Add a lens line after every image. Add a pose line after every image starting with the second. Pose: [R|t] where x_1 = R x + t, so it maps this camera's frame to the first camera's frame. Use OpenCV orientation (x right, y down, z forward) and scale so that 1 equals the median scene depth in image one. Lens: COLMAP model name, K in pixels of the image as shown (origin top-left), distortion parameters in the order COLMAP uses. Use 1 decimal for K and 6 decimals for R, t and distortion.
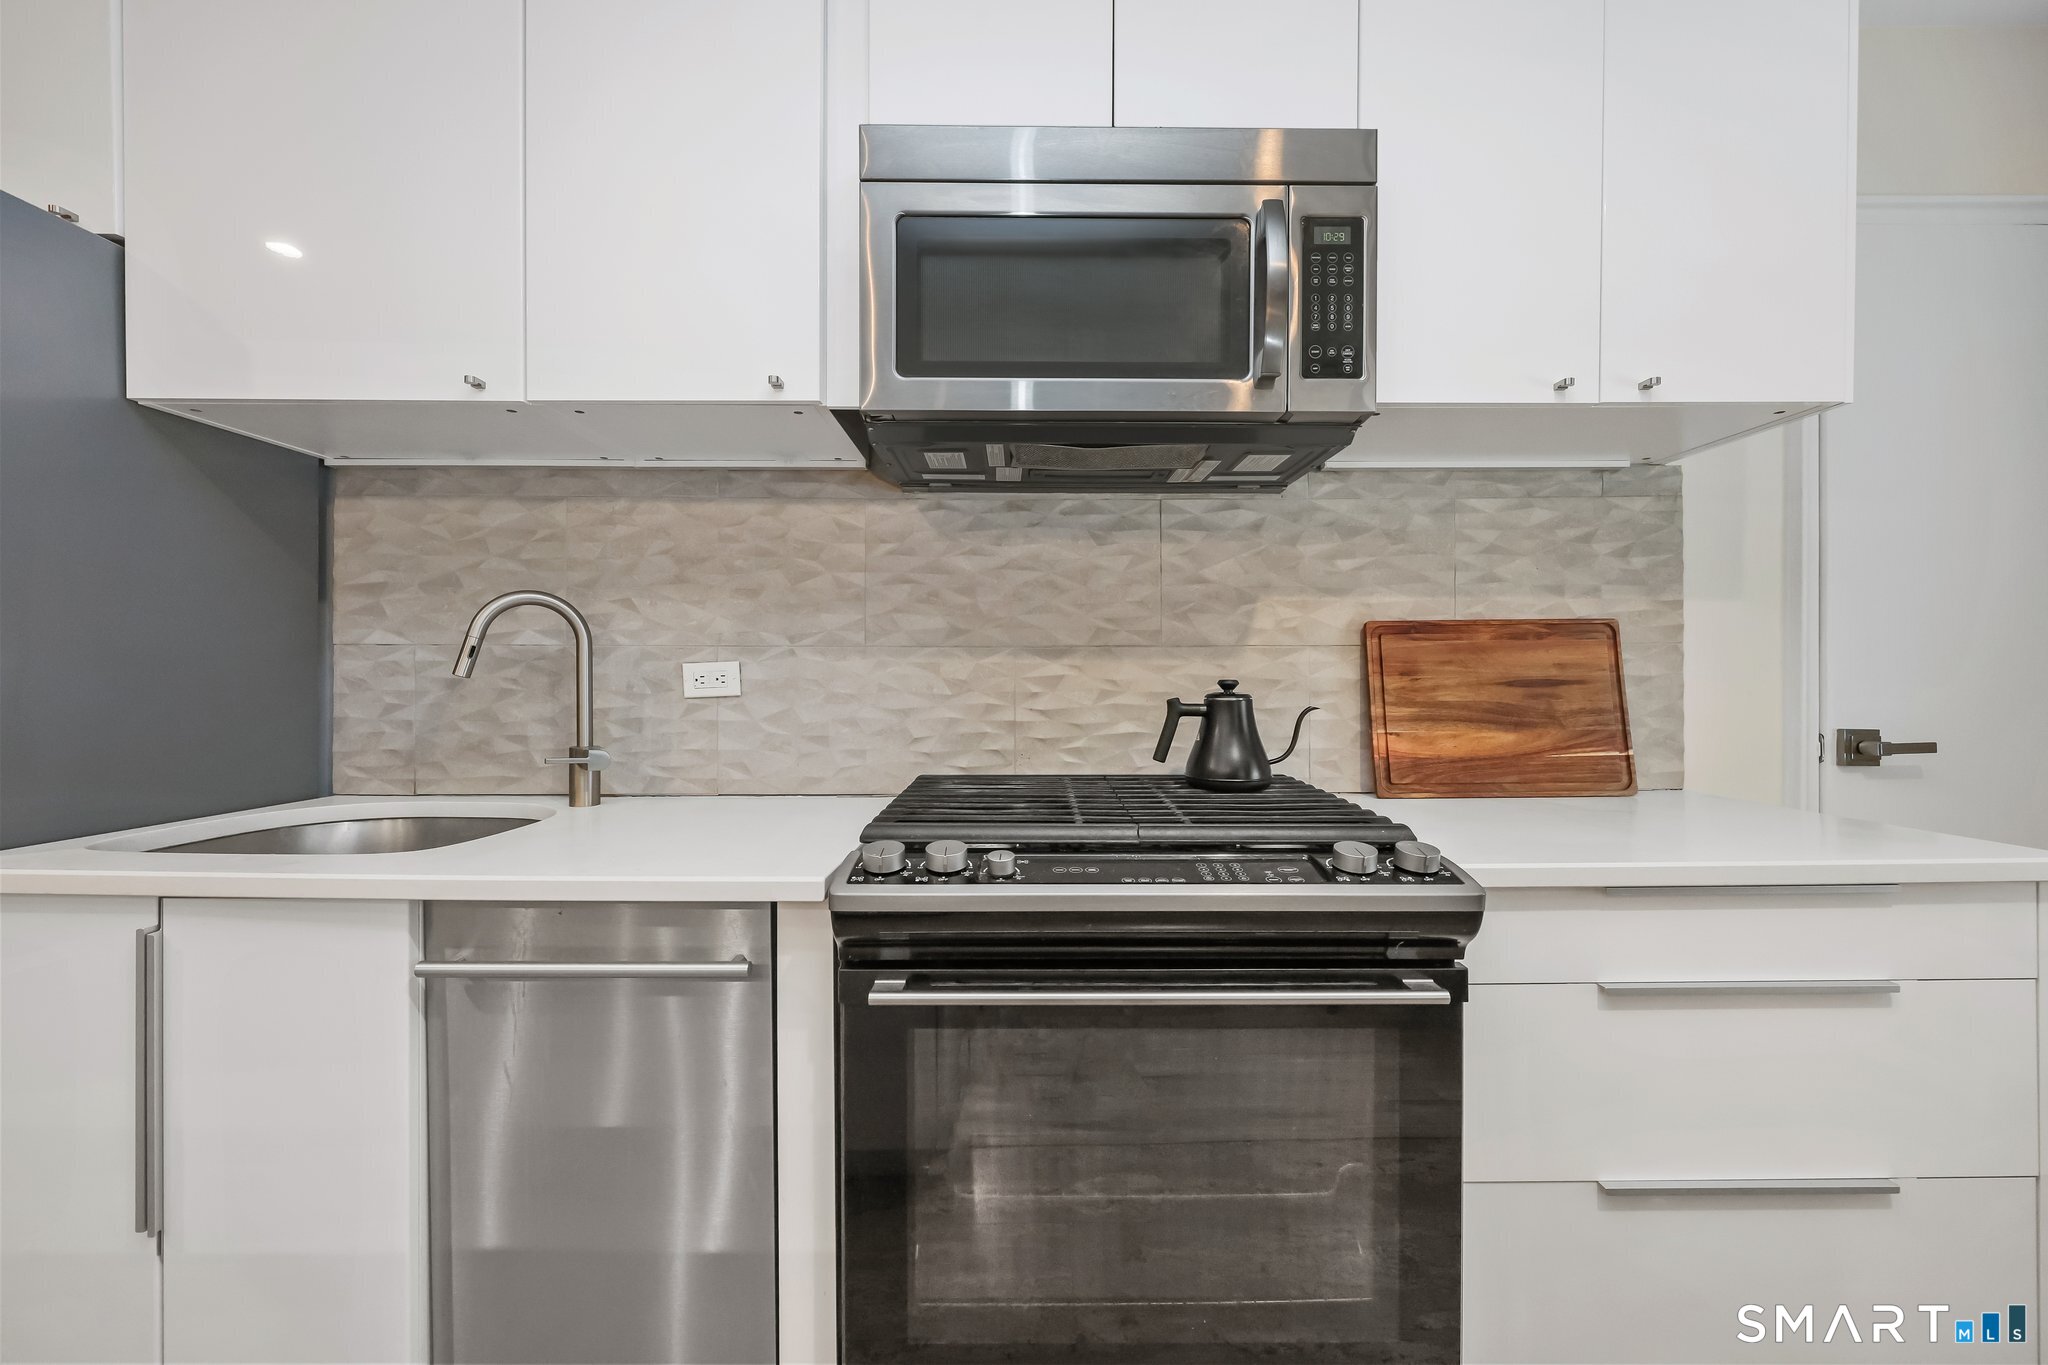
lens RADIAL K [[817.8, 0, 1032.5], [0, 817.8, 680.7], [0, 0, 1]] dist [-0.001219, -0.000122]
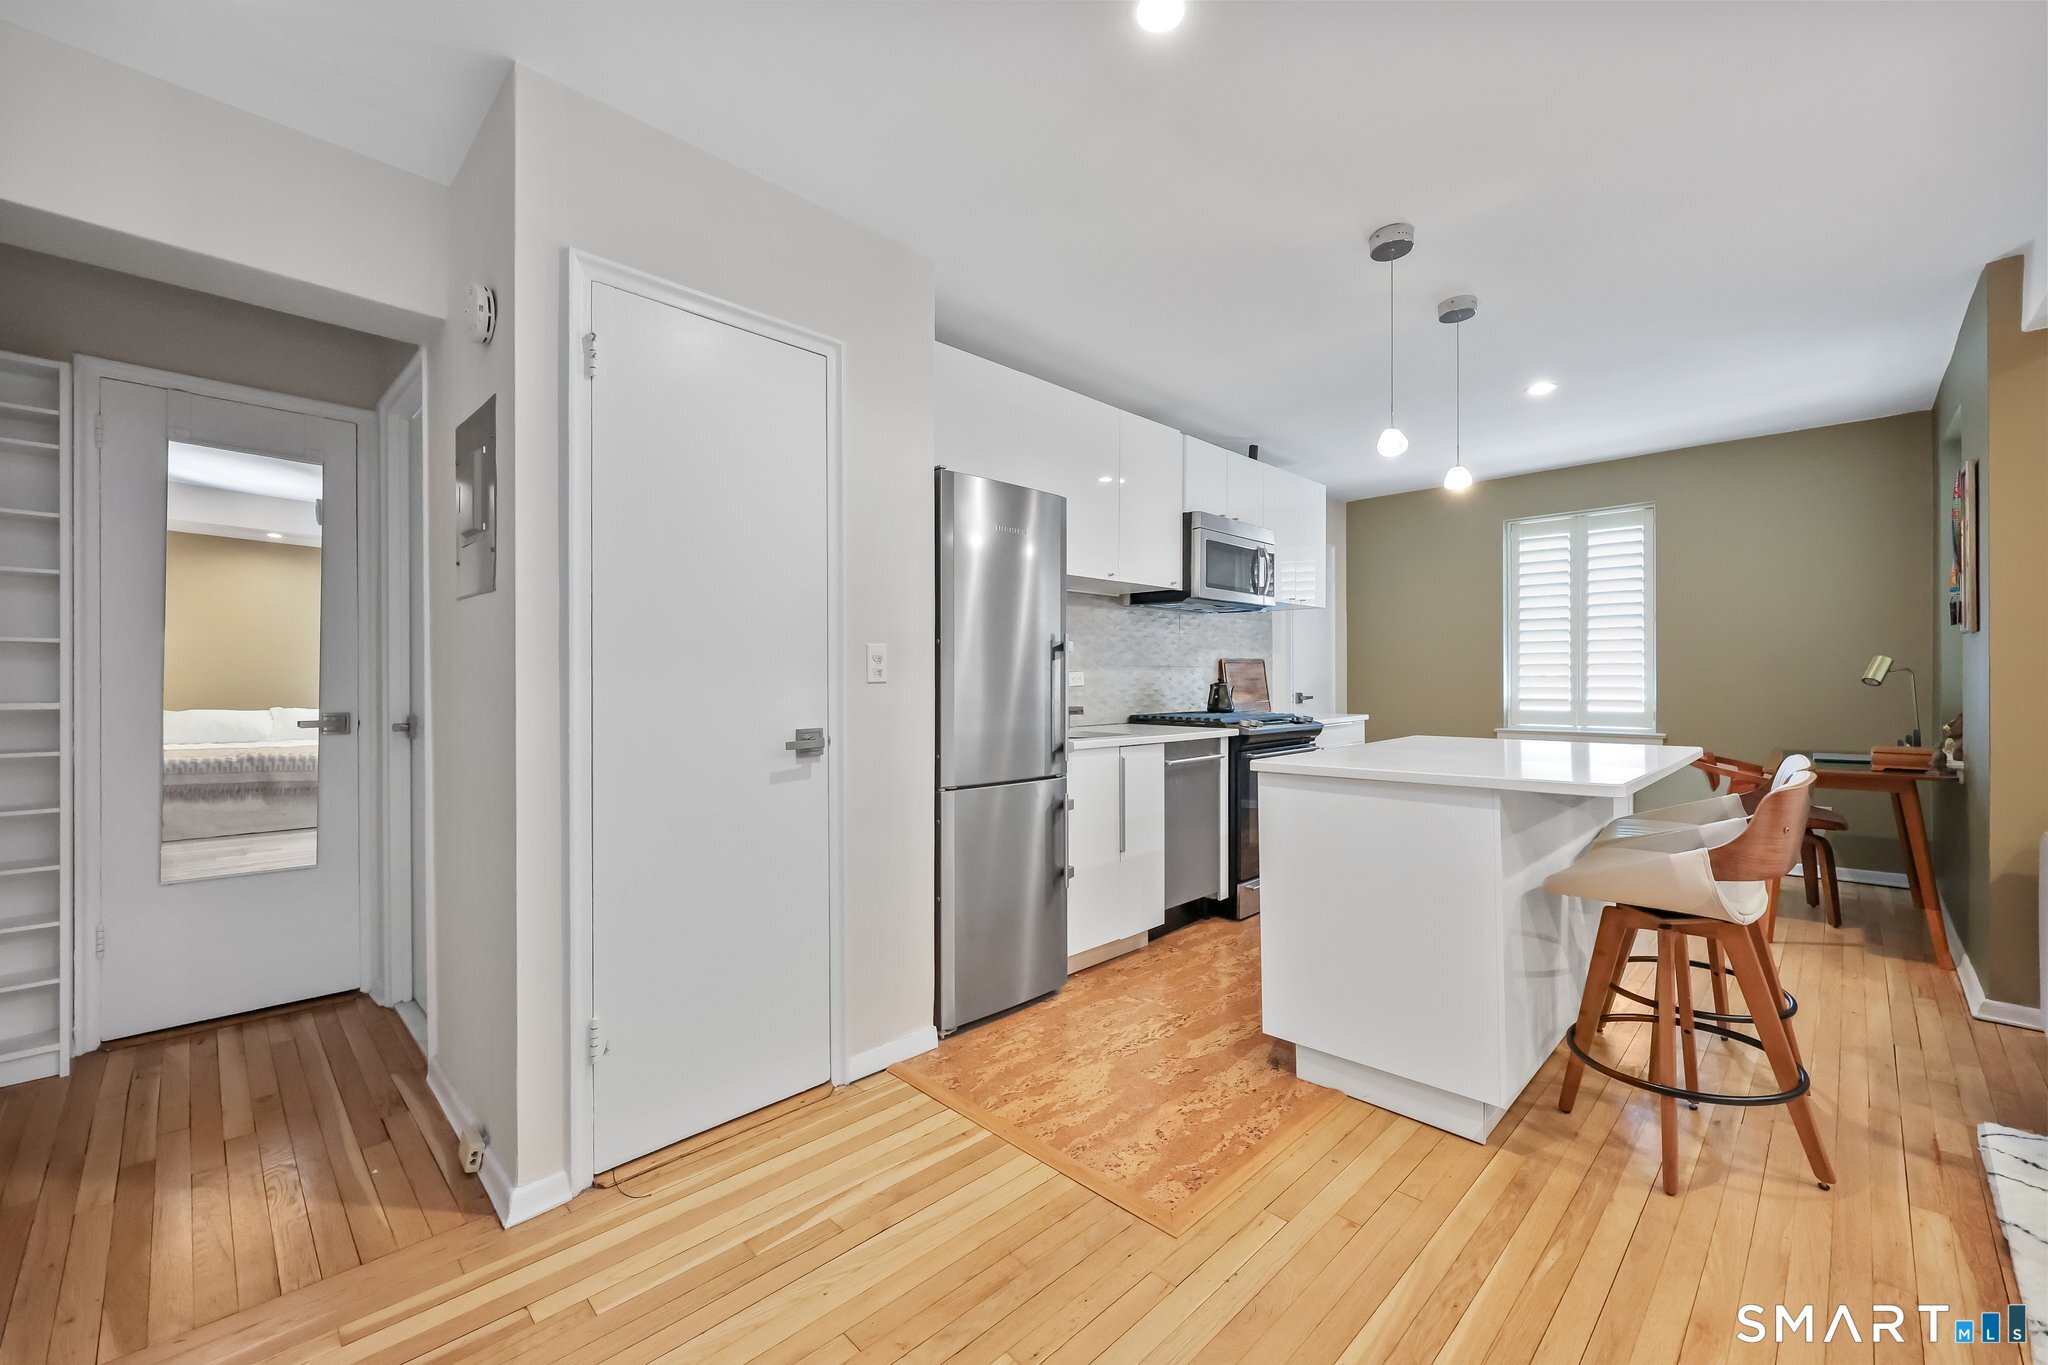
lens RADIAL K [[817.8, 0, 1029.2], [0, 817.8, 680.7], [0, 0, 1]] dist [-0.001219, -0.000122]
pose [[0.705731, -0.004804, 0.708464, -2.211474], [0.008629, 0.999961, -0.001814, 0.006550], [-0.708427, 0.007393, 0.705745, -0.613774]]
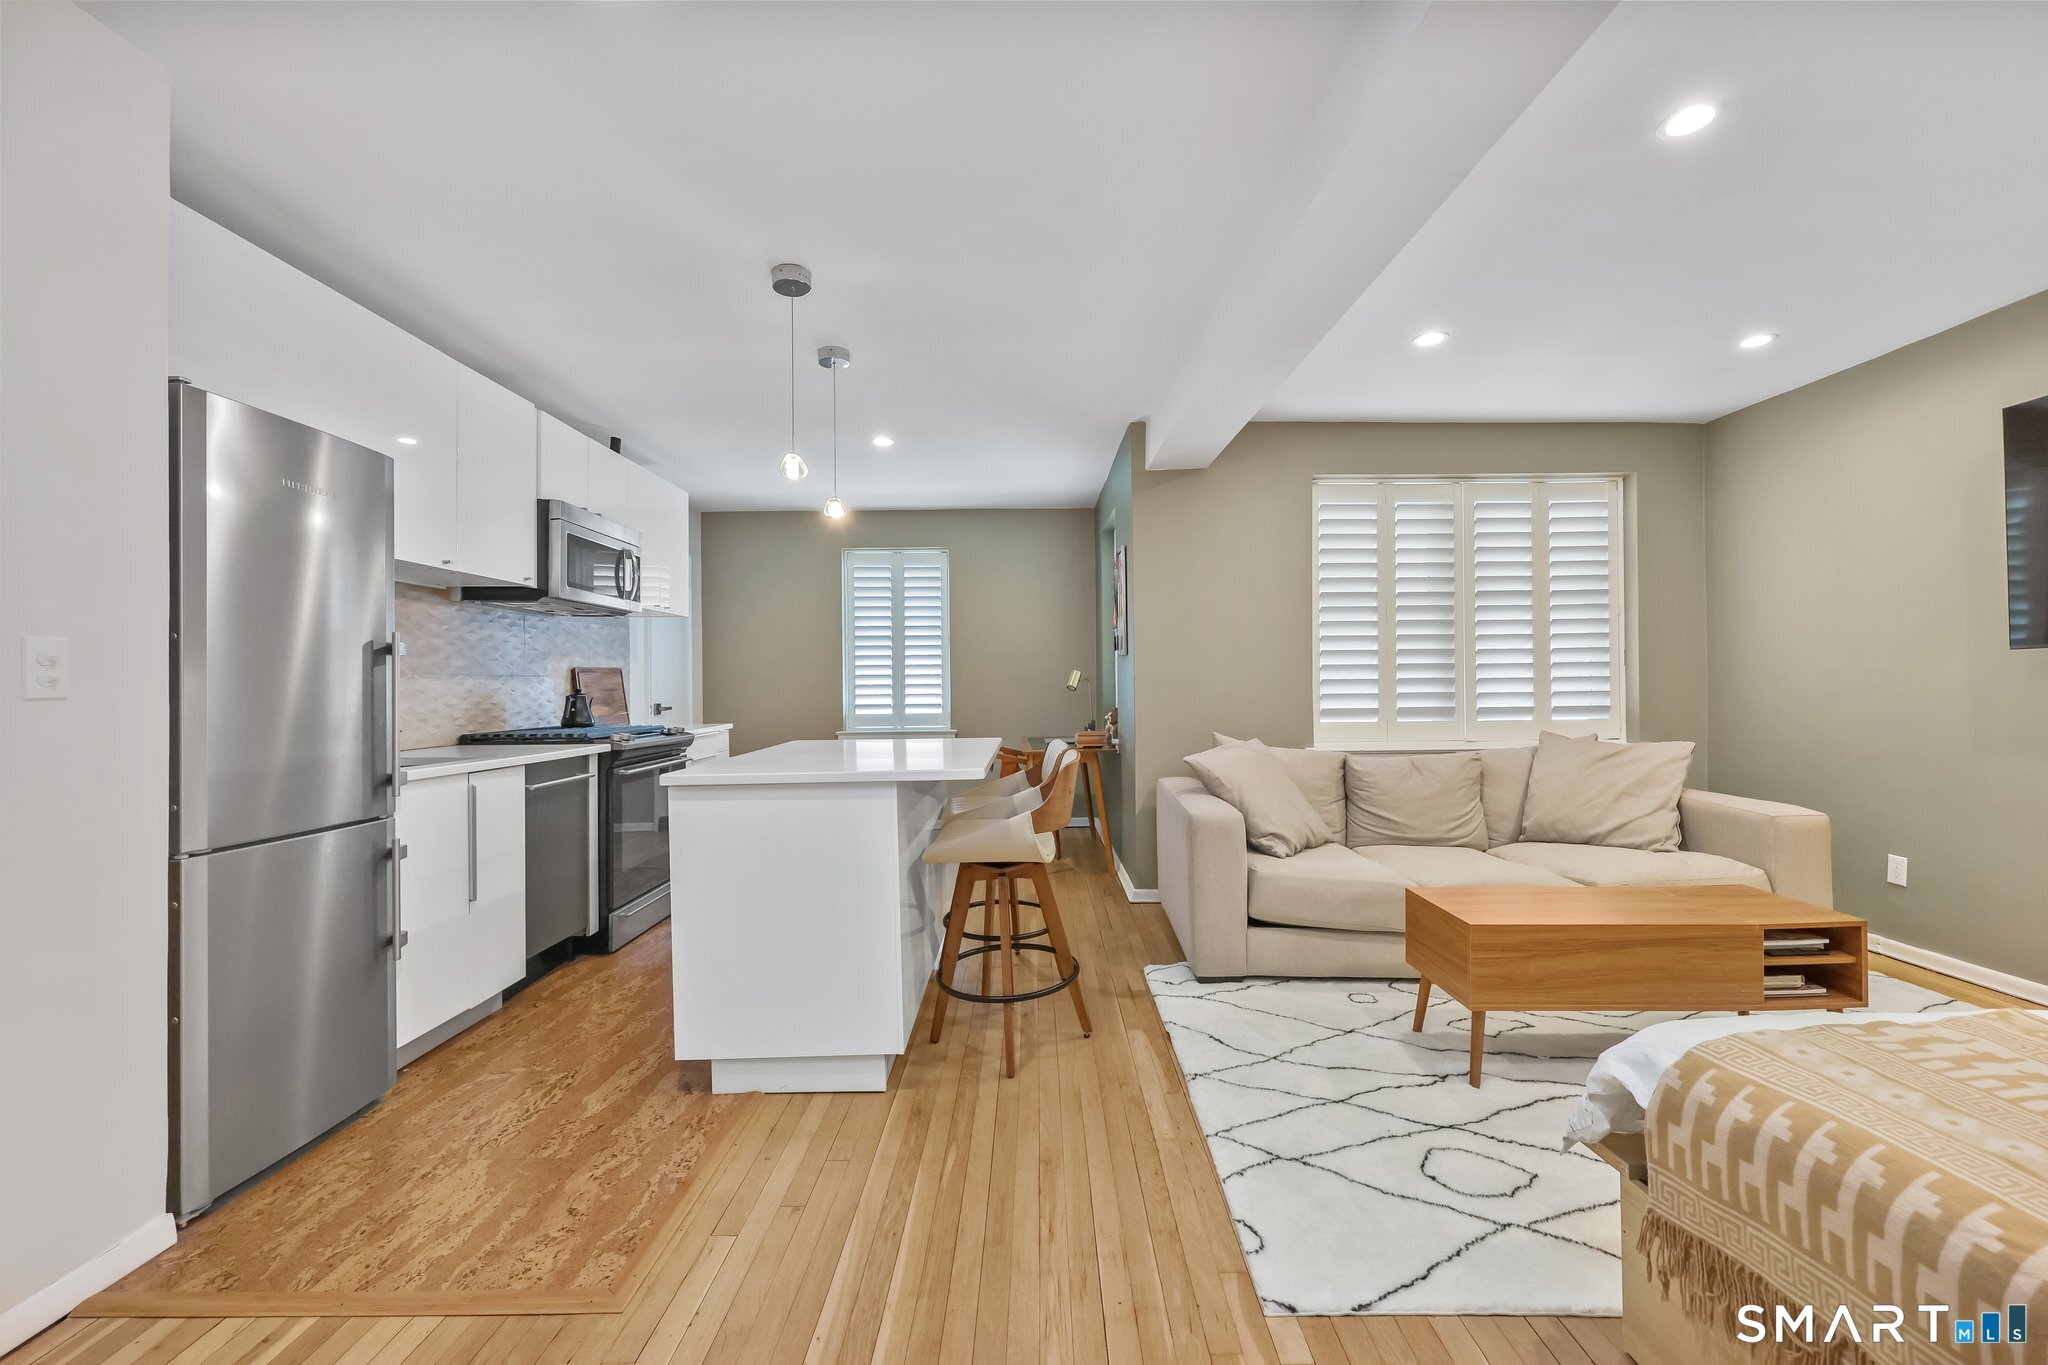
lens RADIAL K [[817.8, 0, 1029.5], [0, 817.8, 679.8], [0, 0, 1]] dist [-0.001219, -0.000122]
pose [[-0.003387, 0.004806, 0.999983, -2.281432], [0.016721, 0.999849, -0.004748, 0.006118], [-0.999854, 0.016705, -0.003467, -0.482962]]
